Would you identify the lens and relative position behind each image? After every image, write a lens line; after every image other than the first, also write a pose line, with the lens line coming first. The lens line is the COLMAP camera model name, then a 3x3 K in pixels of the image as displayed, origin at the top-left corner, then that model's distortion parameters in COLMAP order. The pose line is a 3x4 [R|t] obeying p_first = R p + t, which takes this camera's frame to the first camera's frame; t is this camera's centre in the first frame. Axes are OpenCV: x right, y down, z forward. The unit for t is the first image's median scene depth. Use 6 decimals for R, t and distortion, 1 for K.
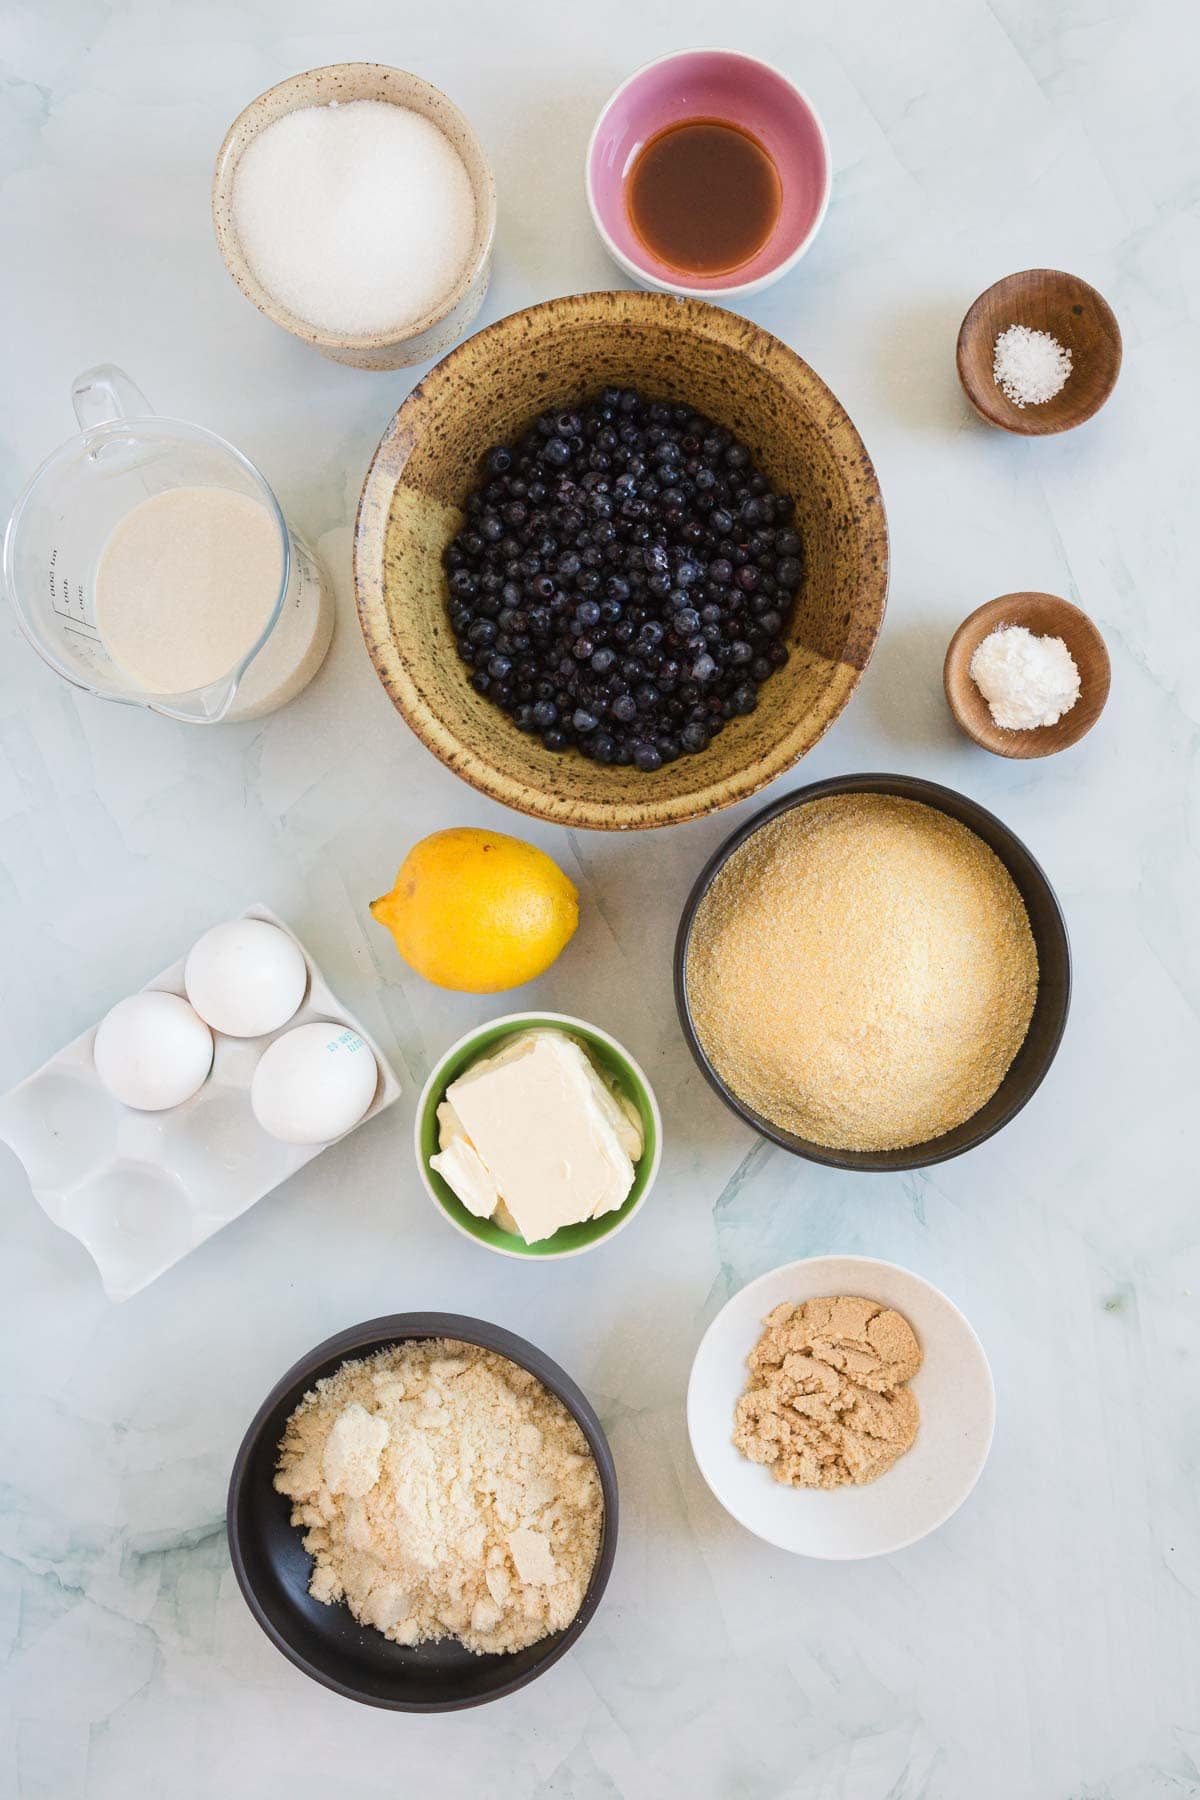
lens RADIAL K [[2653.6, 0, 600.0], [0, 2653.6, 900.0], [0, 0, 1]] dist [0.056548, 0.004142]
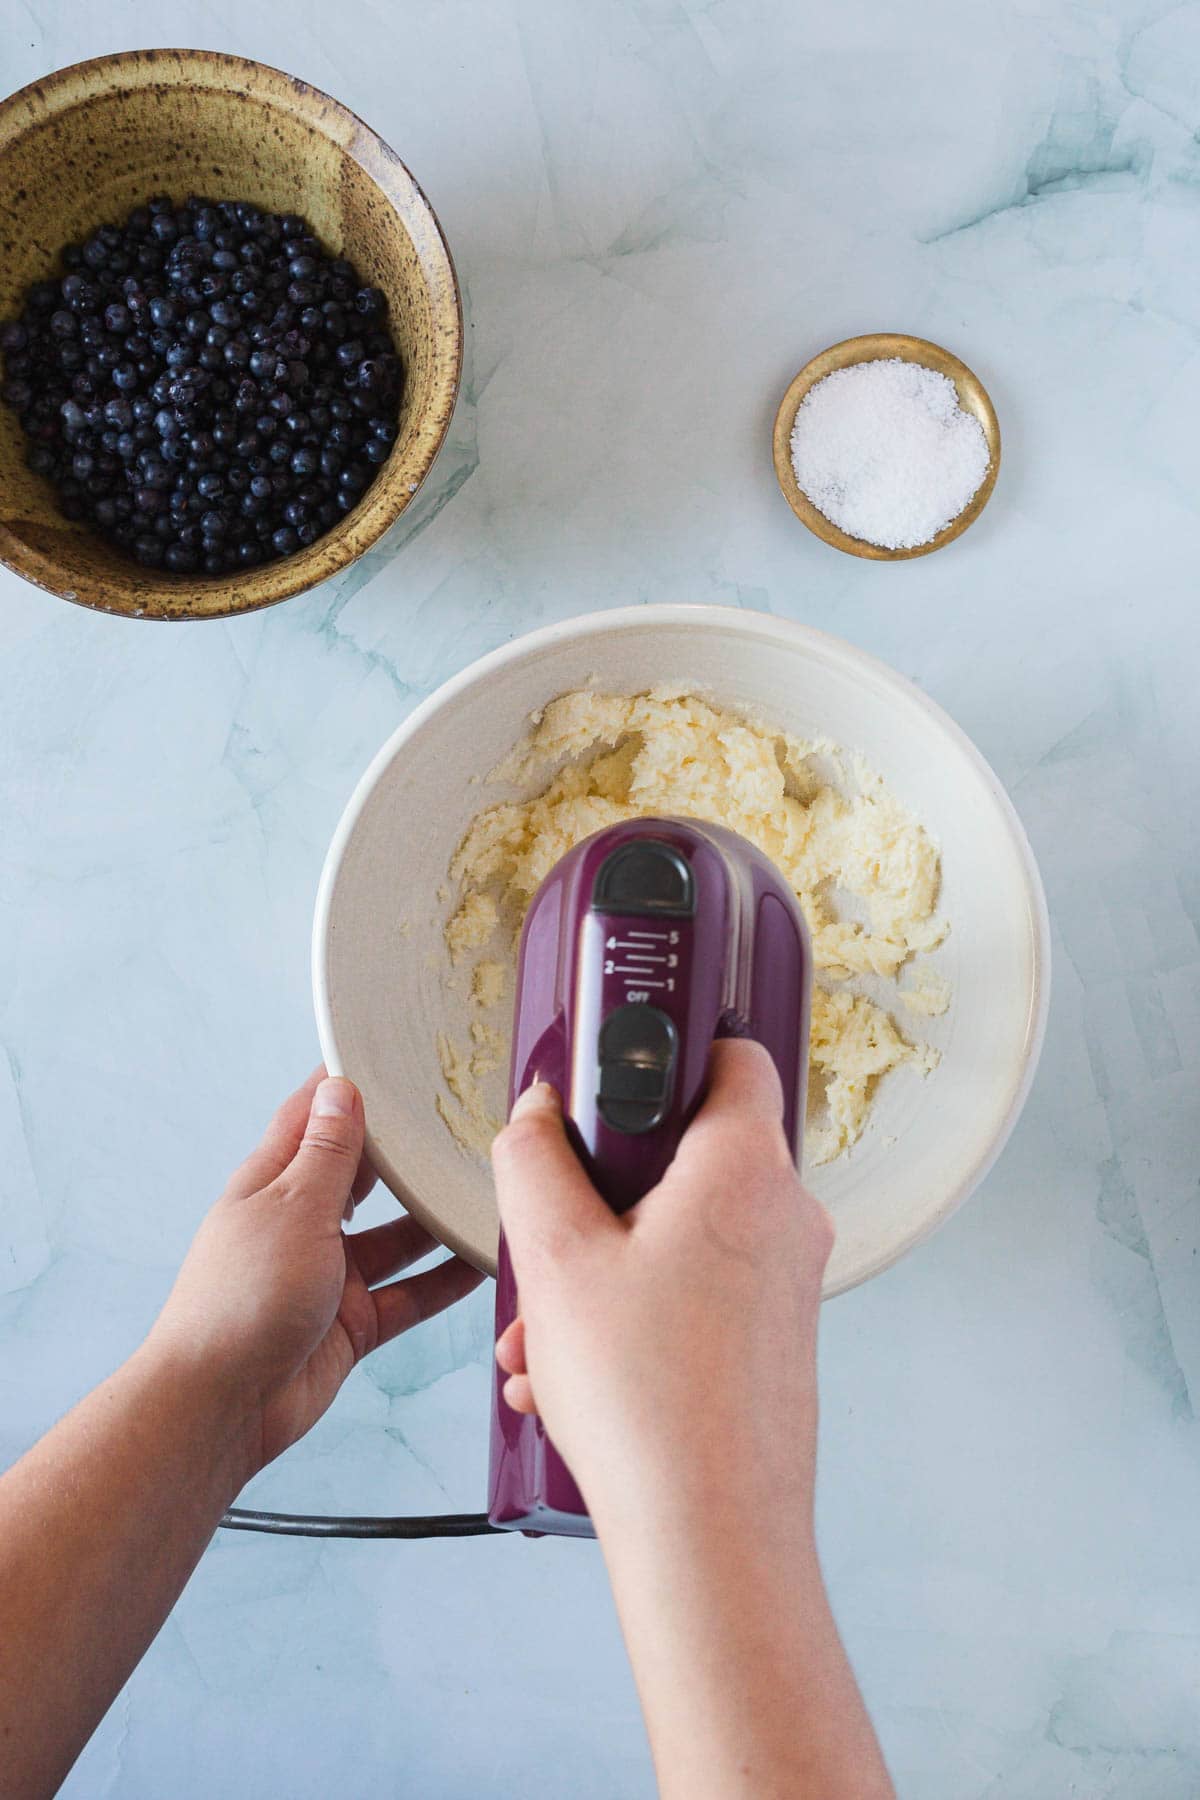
lens RADIAL K [[2653.6, 0, 600.0], [0, 2653.6, 900.0], [0, 0, 1]] dist [0.056548, 0.004142]
pose [[-0.339454, 0.940586, -0.008310, 0.151074], [-0.939997, -0.339537, -0.033472, -0.302607], [-0.034305, -0.003551, 0.999405, 0.055675]]
